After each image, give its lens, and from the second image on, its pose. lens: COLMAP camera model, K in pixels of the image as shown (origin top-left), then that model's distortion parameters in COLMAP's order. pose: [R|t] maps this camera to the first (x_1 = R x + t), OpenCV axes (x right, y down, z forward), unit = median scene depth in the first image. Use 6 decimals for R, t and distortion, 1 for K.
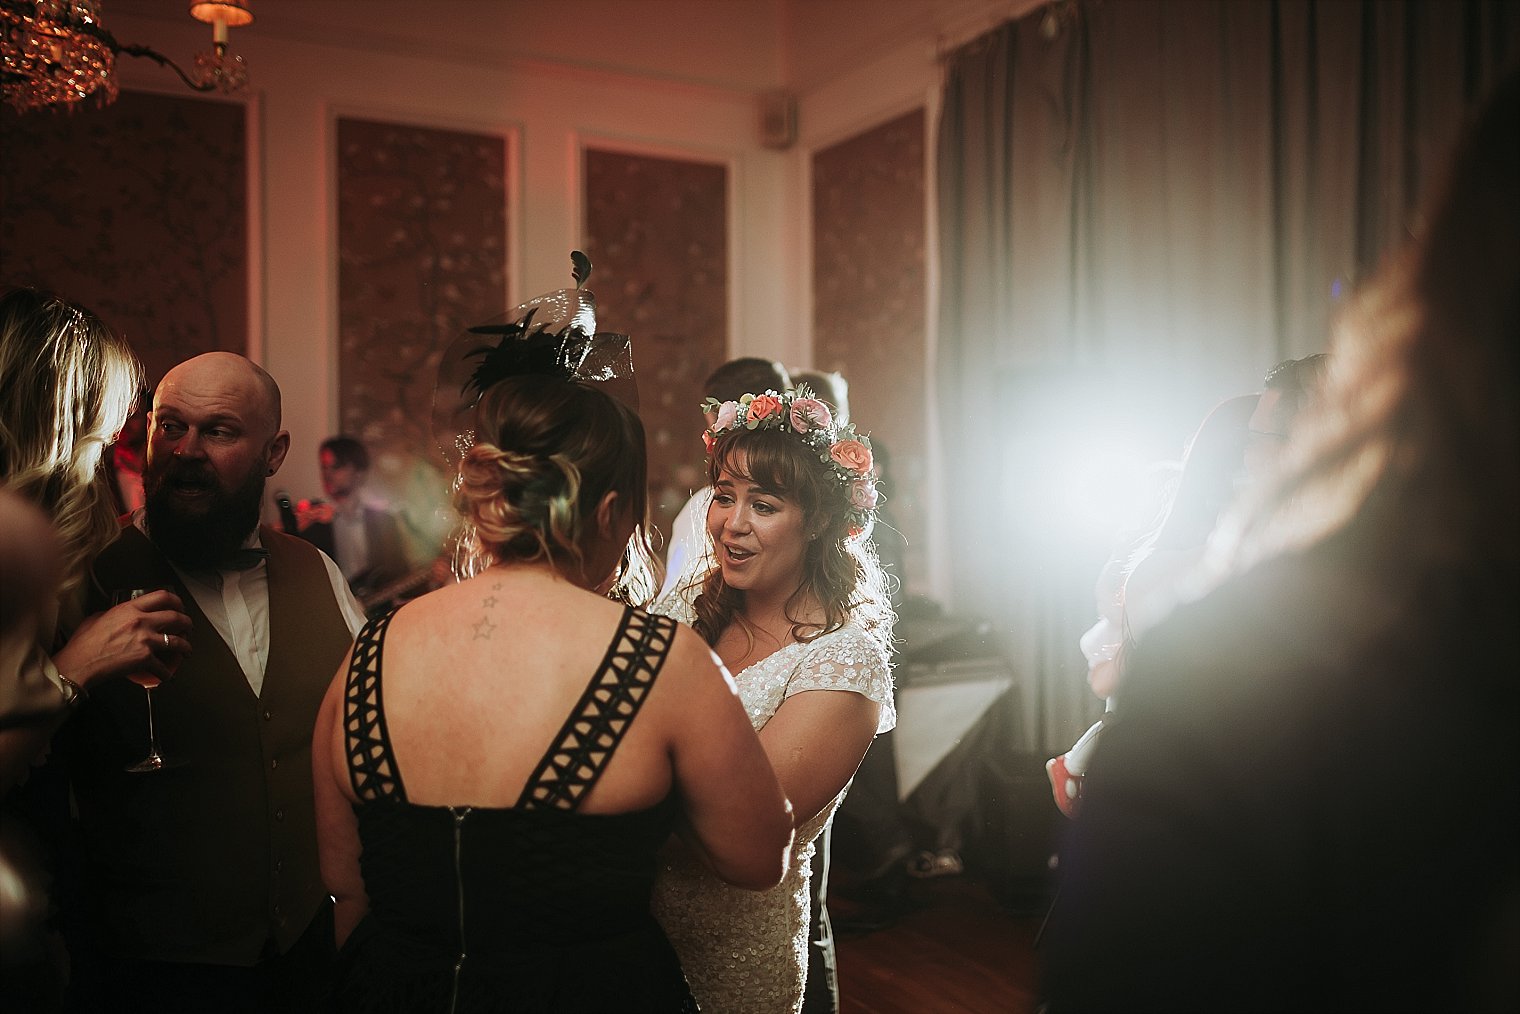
lens RADIAL K [[1554.7, 0, 760.0], [0, 1554.7, 507.0], [0, 0, 1]] dist [0.015176, 0.008381]
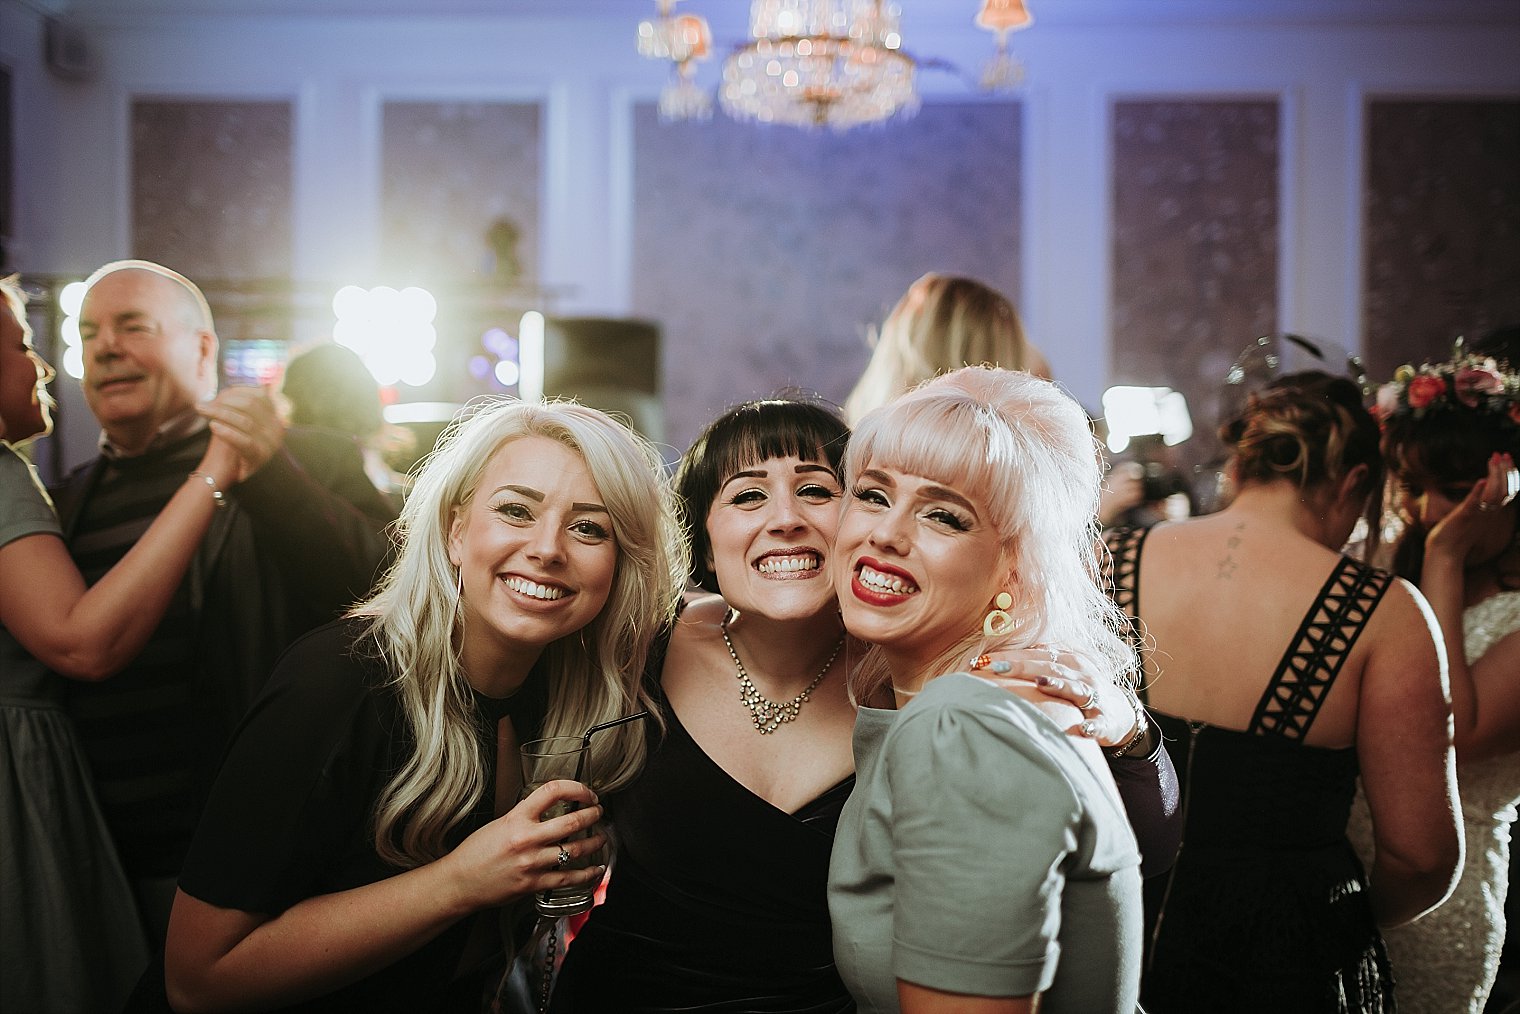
lens RADIAL K [[1554.7, 0, 760.0], [0, 1554.7, 507.0], [0, 0, 1]] dist [0.015176, 0.008381]
pose [[0.883146, 0.010991, -0.468969, 0.069546], [-0.001036, 0.999769, 0.021480, 0.005198], [0.469097, -0.018485, 0.882953, -0.183715]]
